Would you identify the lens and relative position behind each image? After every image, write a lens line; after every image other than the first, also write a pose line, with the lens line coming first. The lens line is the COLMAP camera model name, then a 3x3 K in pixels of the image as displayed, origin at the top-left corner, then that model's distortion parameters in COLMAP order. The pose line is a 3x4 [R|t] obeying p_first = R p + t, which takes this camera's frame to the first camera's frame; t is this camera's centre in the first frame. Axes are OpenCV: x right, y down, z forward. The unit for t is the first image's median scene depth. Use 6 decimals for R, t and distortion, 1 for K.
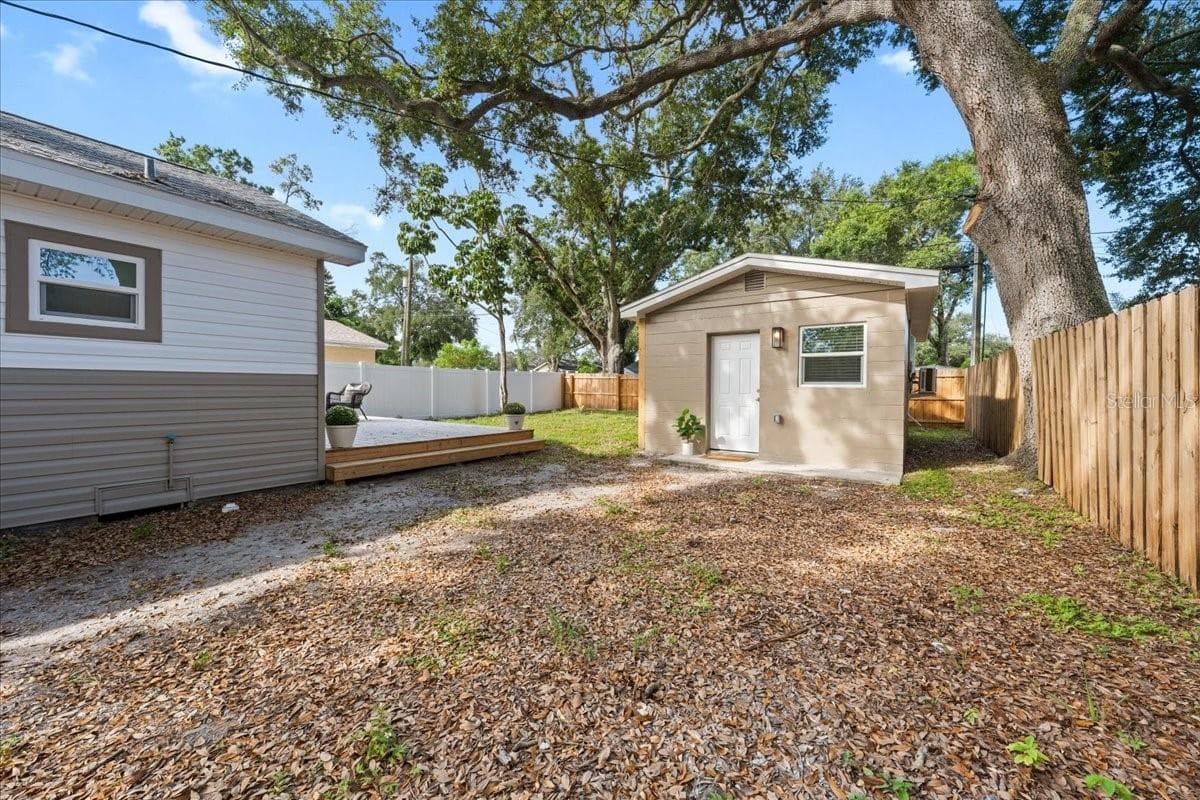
lens RADIAL K [[445.4, 0, 598.3], [0, 445.4, 392.7], [0, 0, 1]] dist [0.000039, 0.000037]
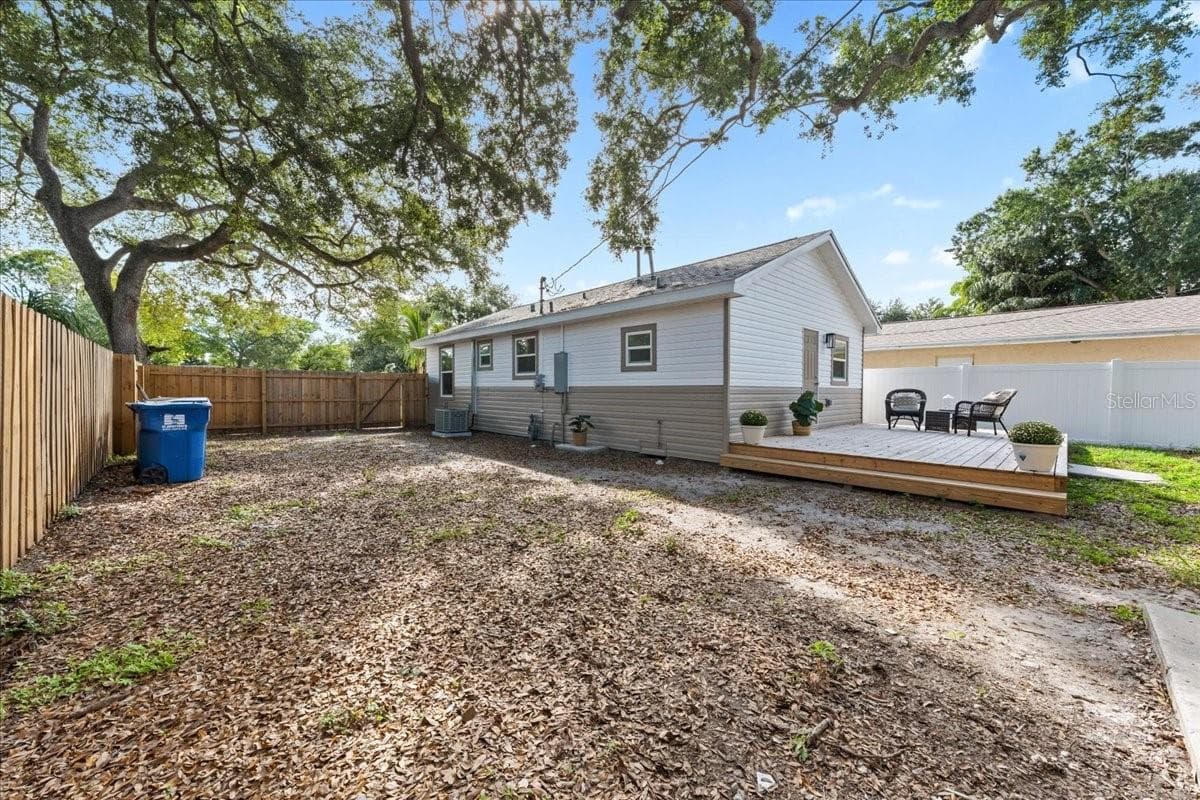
lens RADIAL K [[445.4, 0, 598.3], [0, 445.4, 392.7], [0, 0, 1]] dist [0.000039, 0.000037]
pose [[-0.187957, -0.000054, -0.982177, 0.972136], [-0.014748, 0.999887, 0.002767, -0.019847], [0.982067, 0.015005, -0.187937, 1.120184]]
